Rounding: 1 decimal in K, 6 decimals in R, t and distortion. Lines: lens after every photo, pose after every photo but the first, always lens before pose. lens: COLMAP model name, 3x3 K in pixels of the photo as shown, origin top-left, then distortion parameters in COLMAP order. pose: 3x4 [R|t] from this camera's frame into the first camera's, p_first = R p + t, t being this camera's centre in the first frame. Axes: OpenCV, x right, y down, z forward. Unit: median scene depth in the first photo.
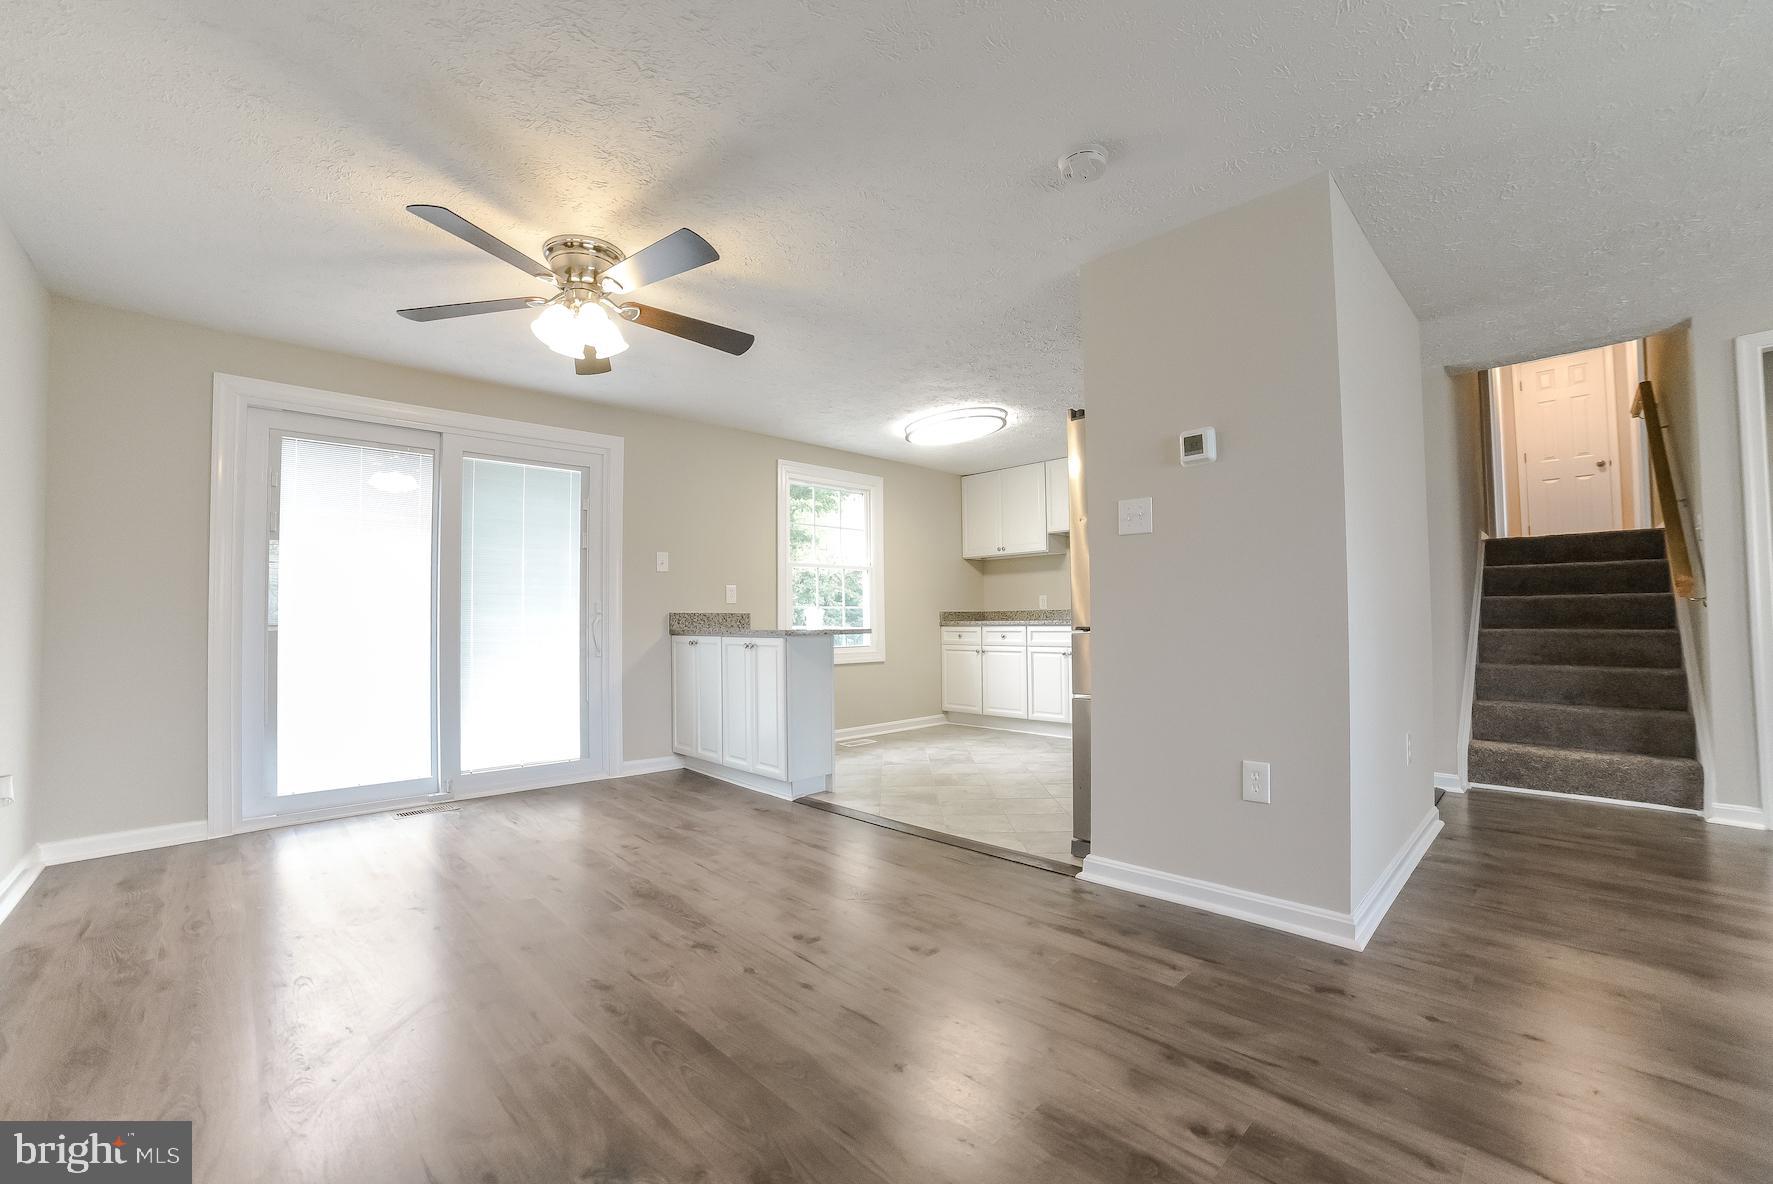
lens RADIAL K [[744.7, 0, 886.5], [0, 744.7, 592.0], [0, 0, 1]] dist [-0.009792, 0.000044]
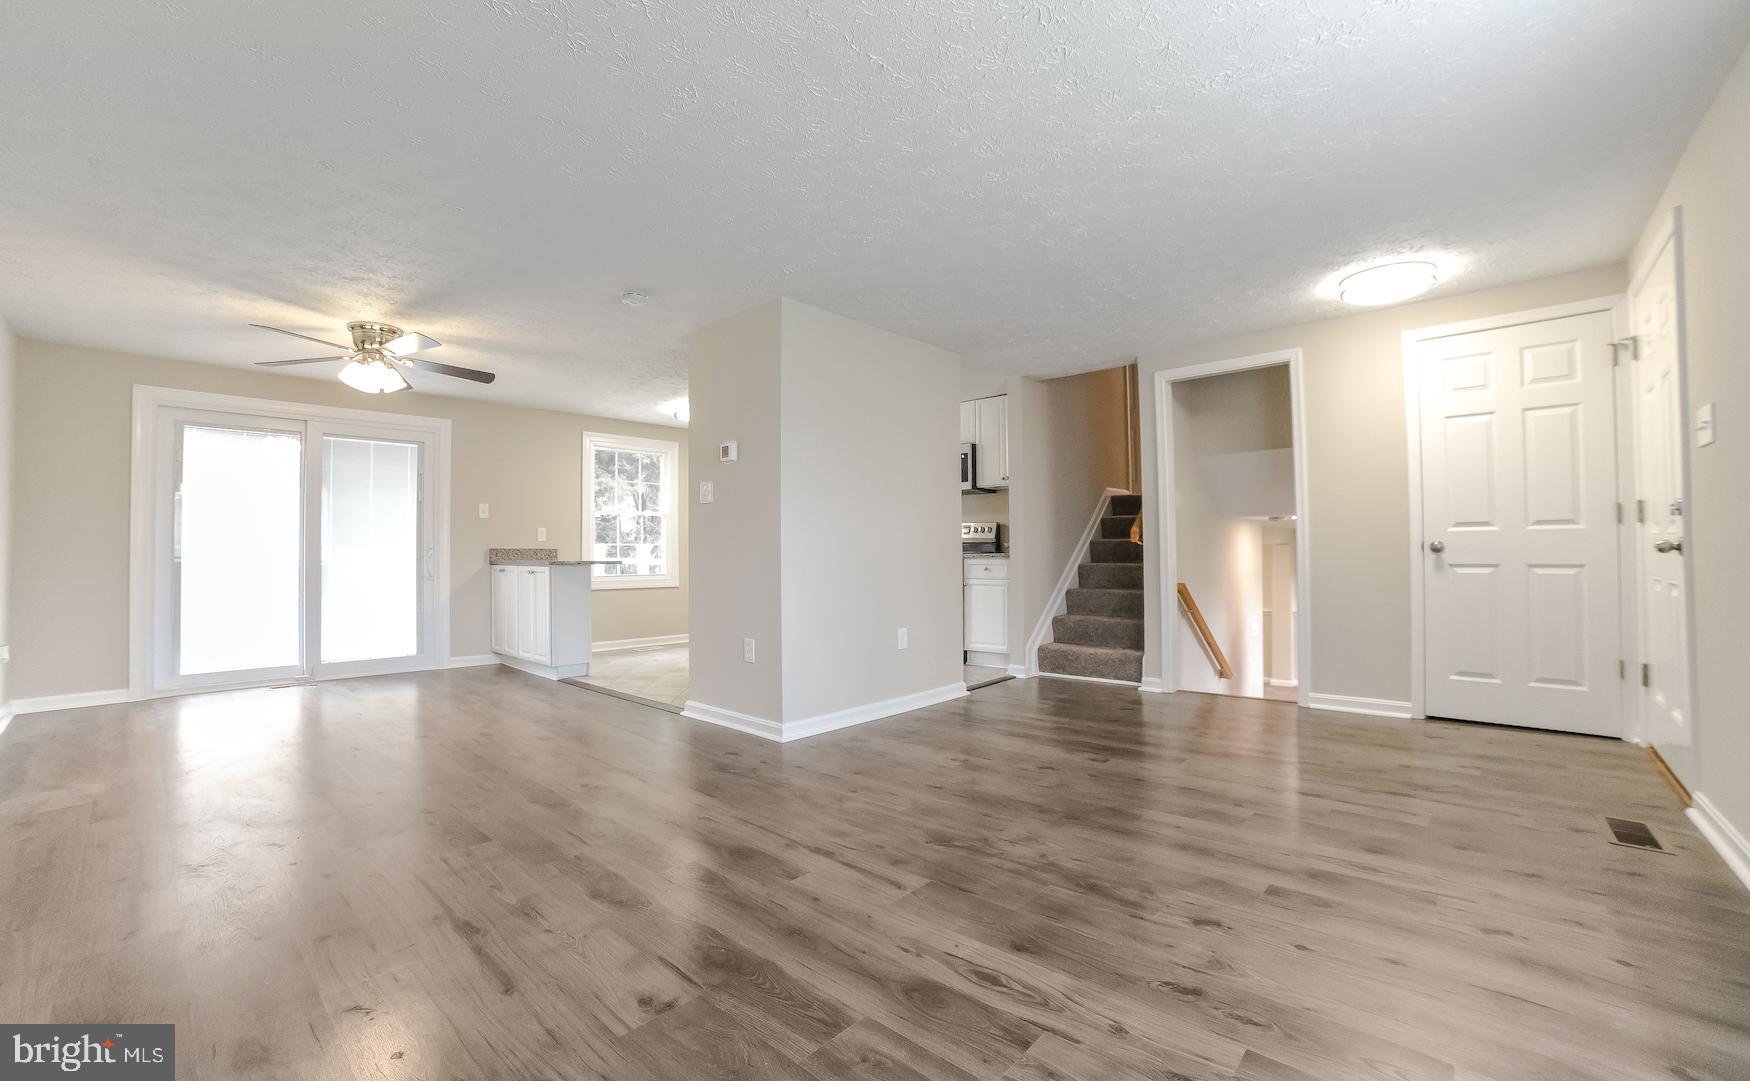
lens RADIAL K [[743.6, 0, 875.0], [0, 743.6, 540.5], [0, 0, 1]] dist [-0.000878, 0.000696]
pose [[0.999684, 0.006109, 0.024380, 0.441864], [-0.006589, 0.999785, 0.019645, -0.020879], [-0.024254, -0.019800, 0.999510, -0.433559]]
